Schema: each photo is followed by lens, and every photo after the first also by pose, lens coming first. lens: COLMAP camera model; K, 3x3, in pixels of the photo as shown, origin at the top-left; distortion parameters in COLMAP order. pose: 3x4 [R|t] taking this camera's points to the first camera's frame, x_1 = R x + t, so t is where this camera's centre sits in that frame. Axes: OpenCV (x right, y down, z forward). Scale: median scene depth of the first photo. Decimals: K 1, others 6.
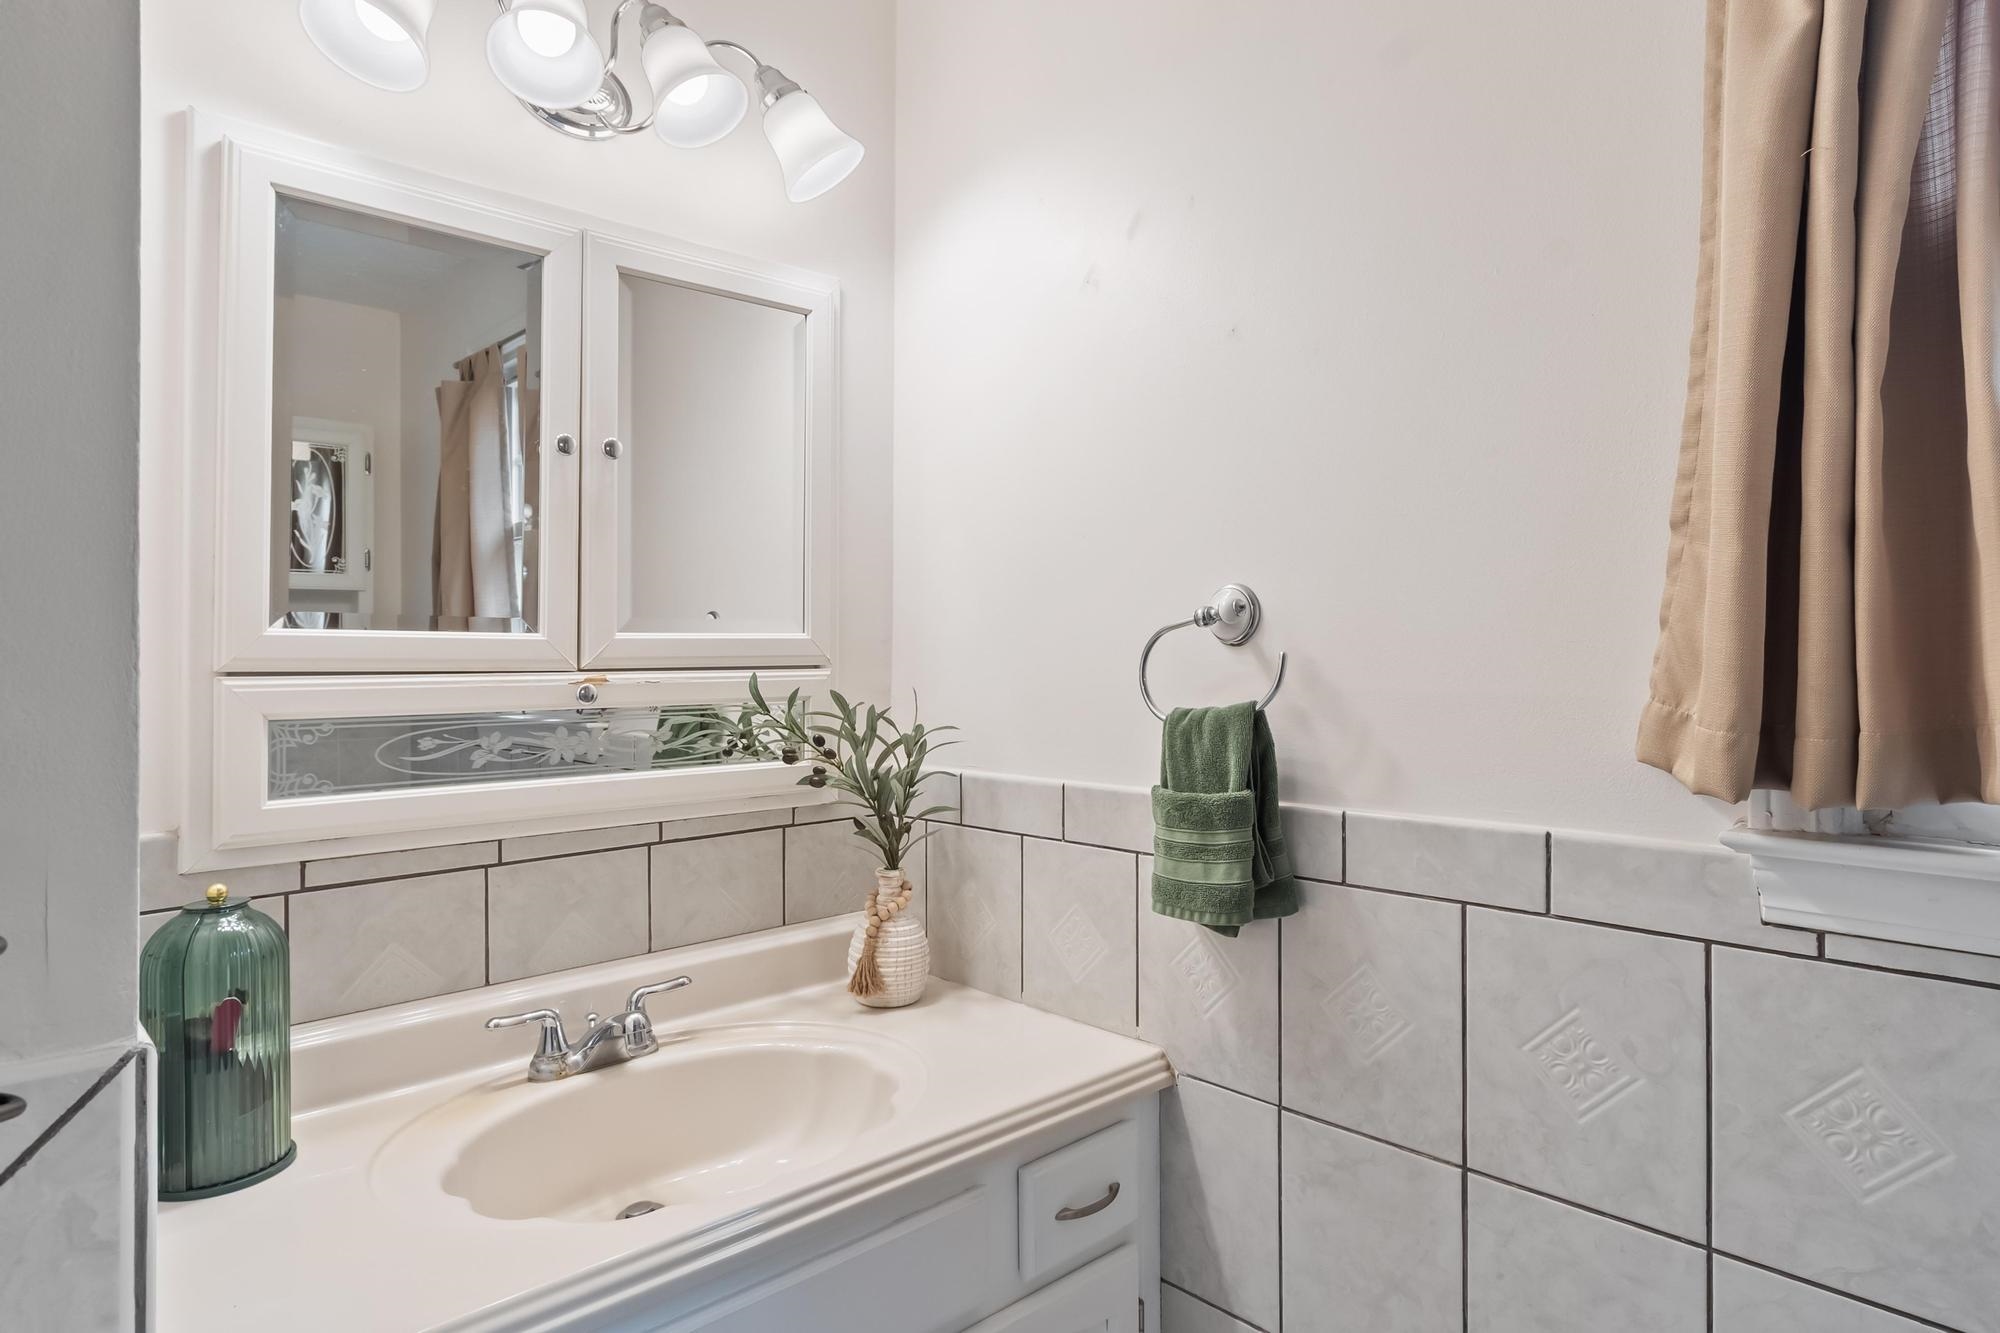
lens RADIAL K [[1107.8, 0, 999.3], [0, 1107.8, 662.5], [0, 0, 1]] dist [0.000255, 0.000478]
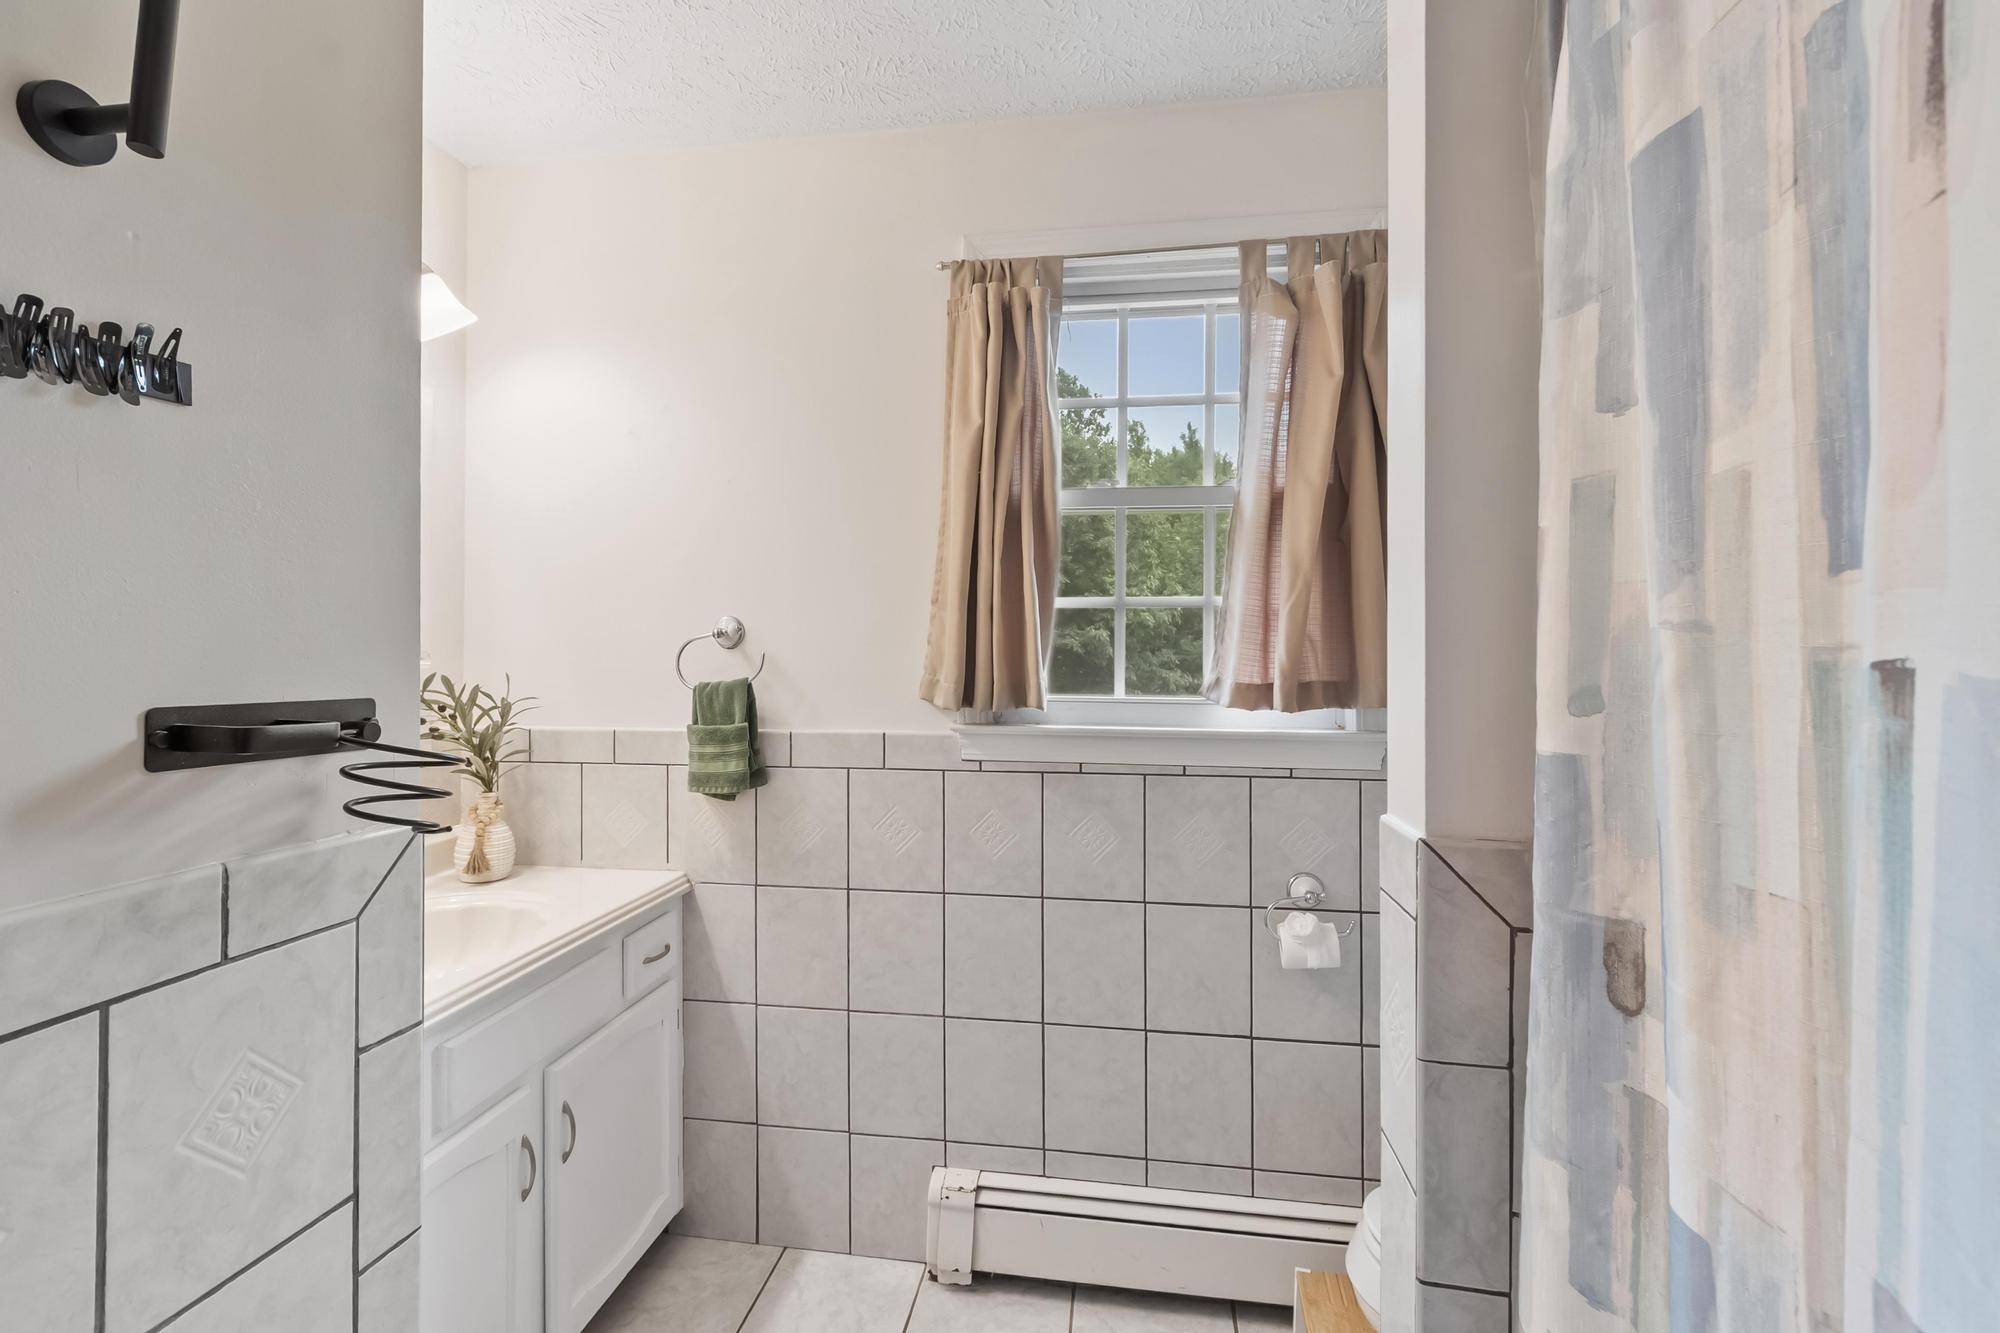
lens RADIAL K [[903.0, 0, 987.6], [0, 903.0, 656.5], [0, 0, 1]] dist [-0.000773, 0.000003]
pose [[0.772118, 0.009236, 0.635412, -0.444115], [-0.005855, 0.999955, -0.007420, 0.007474], [-0.635452, 0.002009, 0.772138, -0.485722]]
